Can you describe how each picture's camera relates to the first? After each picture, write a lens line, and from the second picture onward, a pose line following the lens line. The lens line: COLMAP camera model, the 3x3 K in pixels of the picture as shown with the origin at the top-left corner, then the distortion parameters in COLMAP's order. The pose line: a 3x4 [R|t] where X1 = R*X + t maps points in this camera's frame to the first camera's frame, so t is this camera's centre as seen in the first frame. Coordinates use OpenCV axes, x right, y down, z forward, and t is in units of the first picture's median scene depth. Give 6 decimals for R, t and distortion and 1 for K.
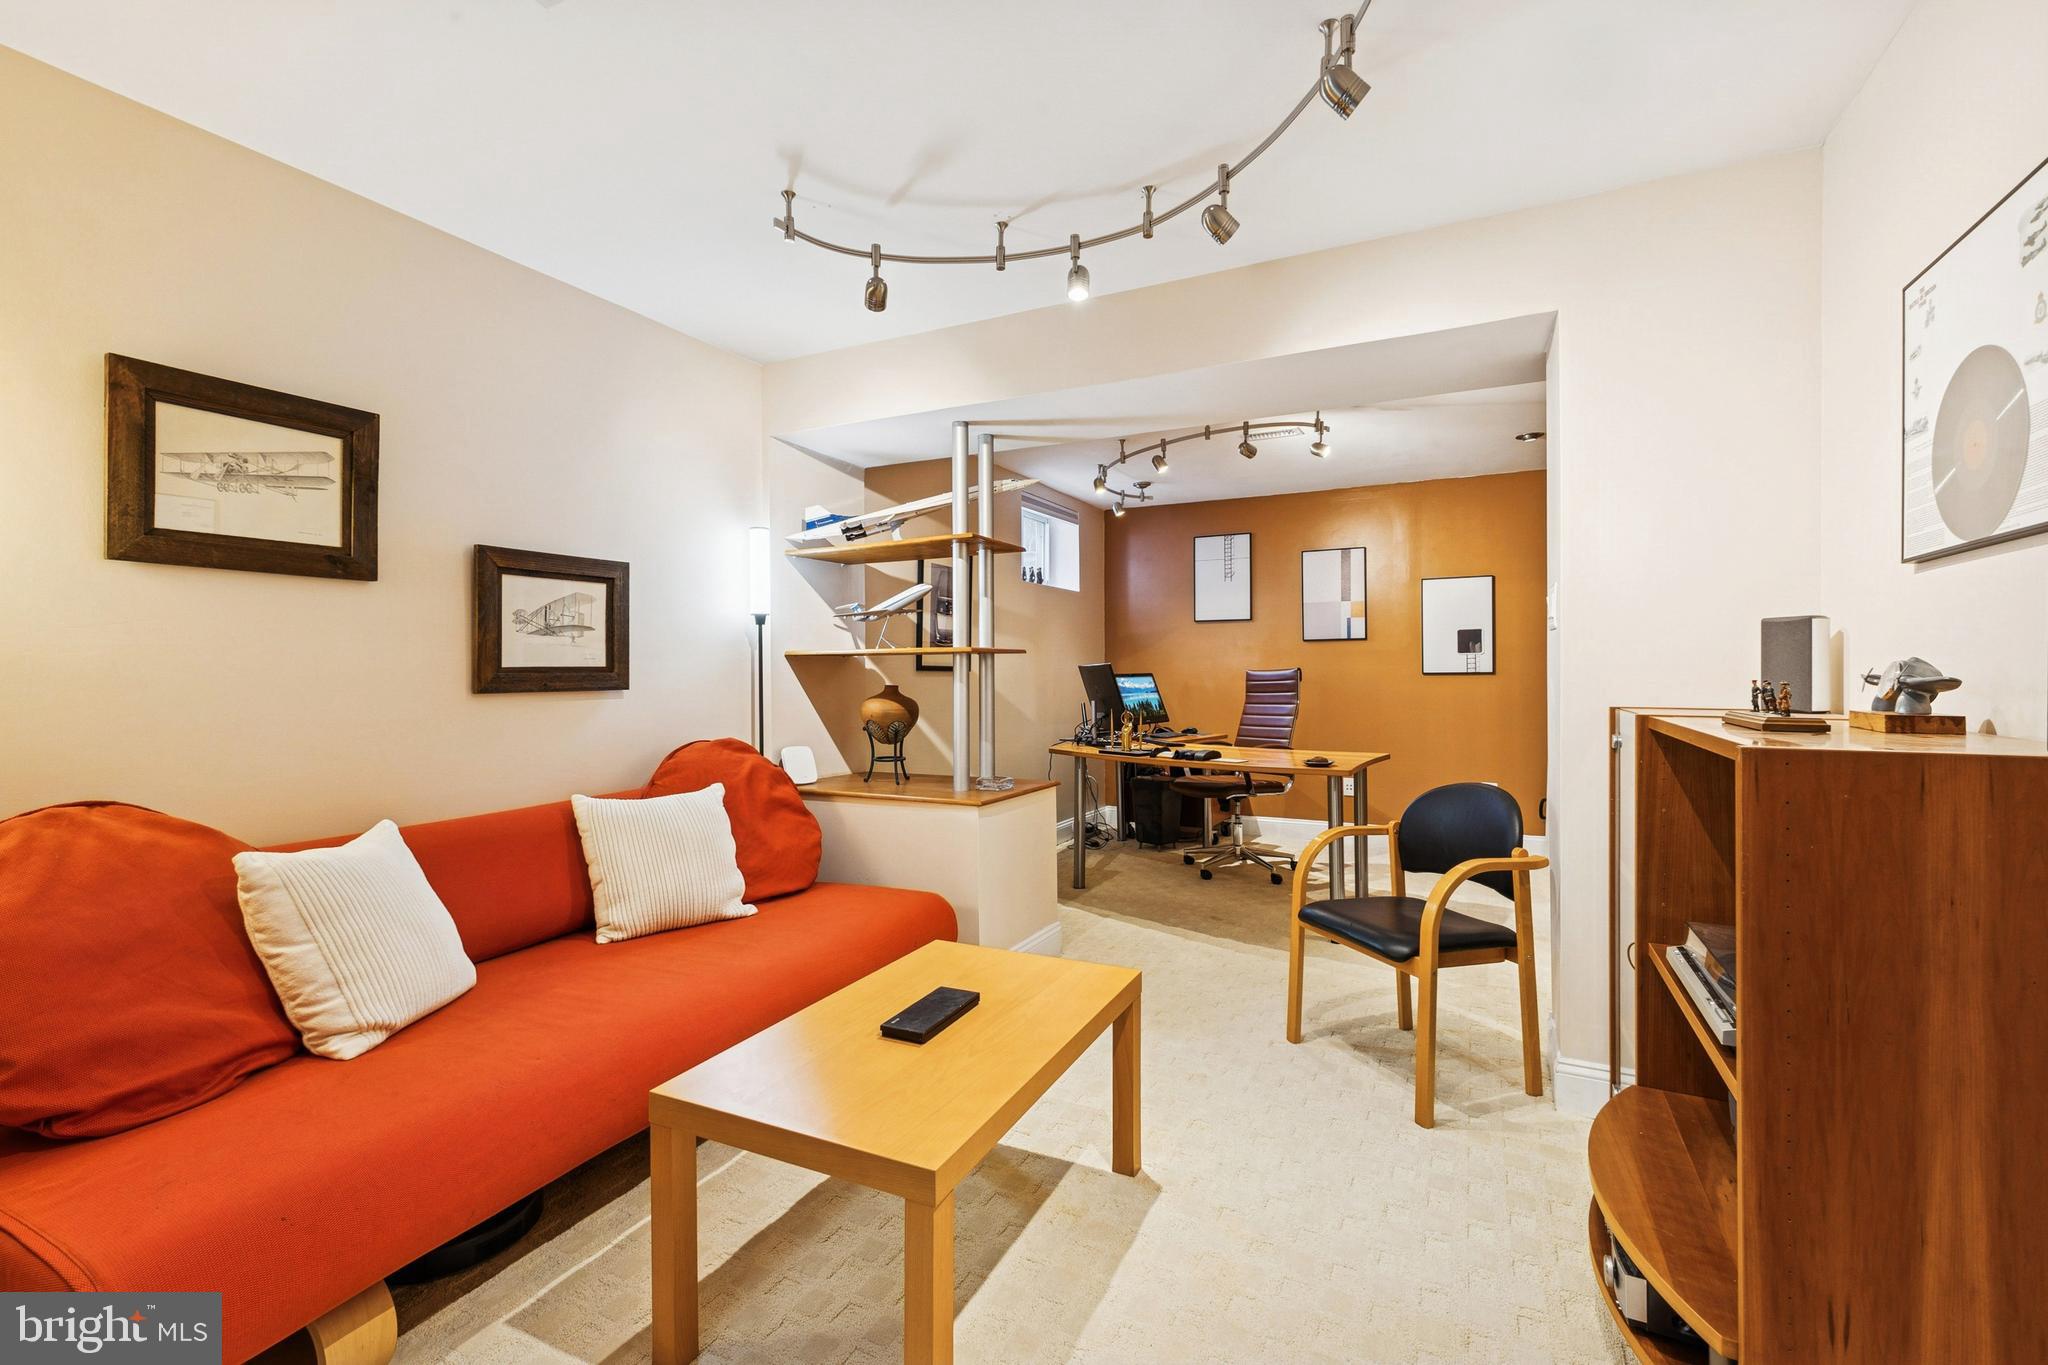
lens RADIAL K [[891.1, 0, 1022.2], [0, 891.1, 673.5], [0, 0, 1]] dist [-0.000318, 0.000019]
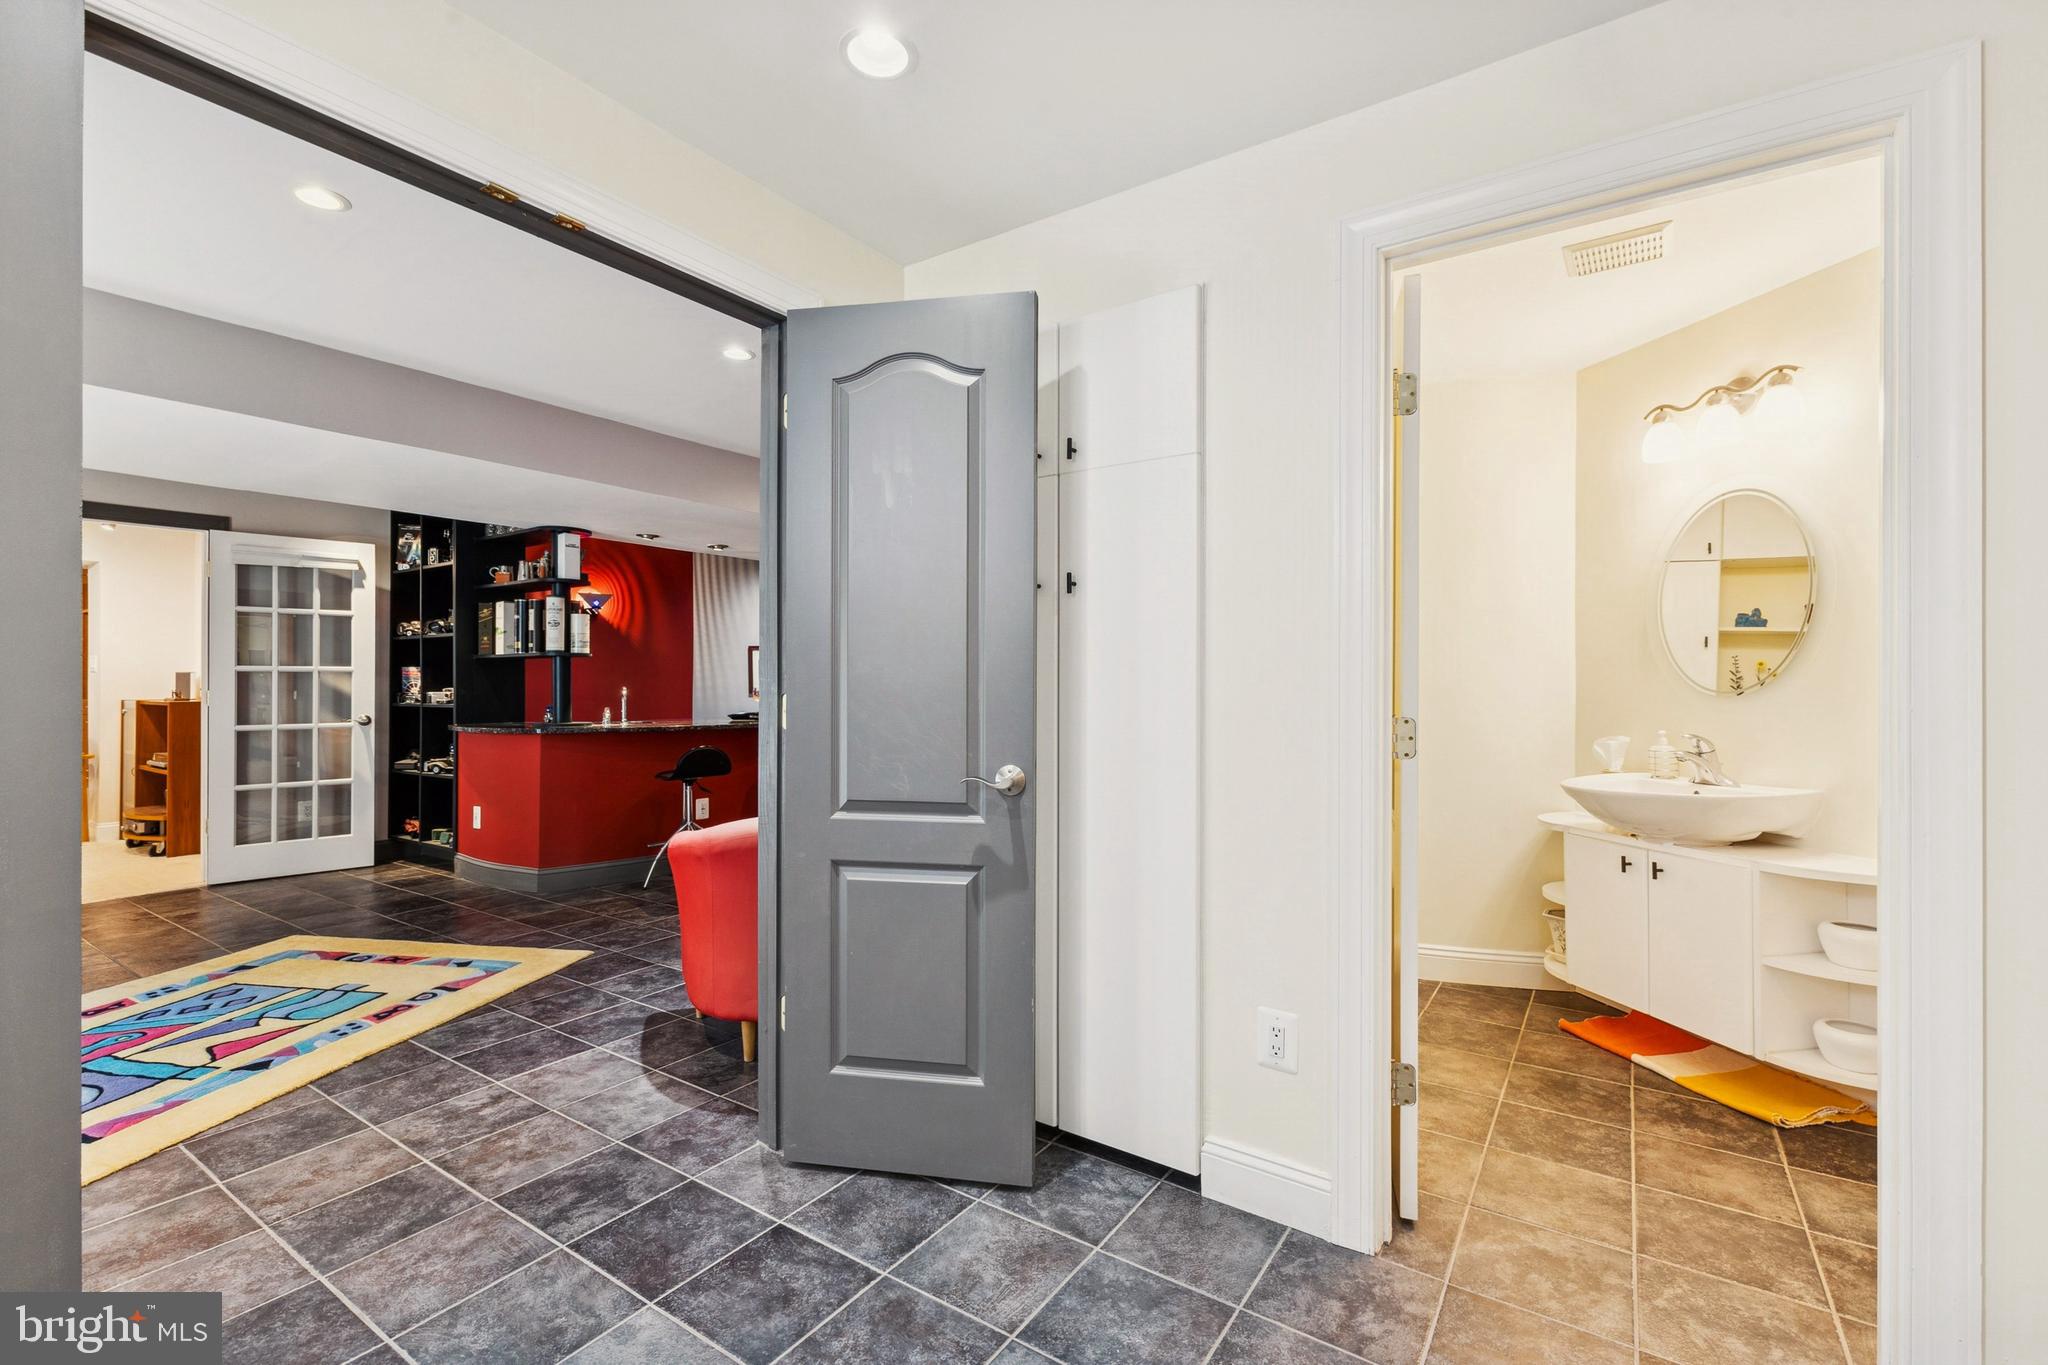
lens RADIAL K [[891.1, 0, 1026.6], [0, 891.1, 682.6], [0, 0, 1]] dist [-0.000318, 0.000019]
pose [[0.122267, 0.007202, 0.992471, -2.414728], [-0.004029, 0.999969, -0.006760, -0.009965], [-0.992489, -0.003172, 0.122293, -2.965262]]
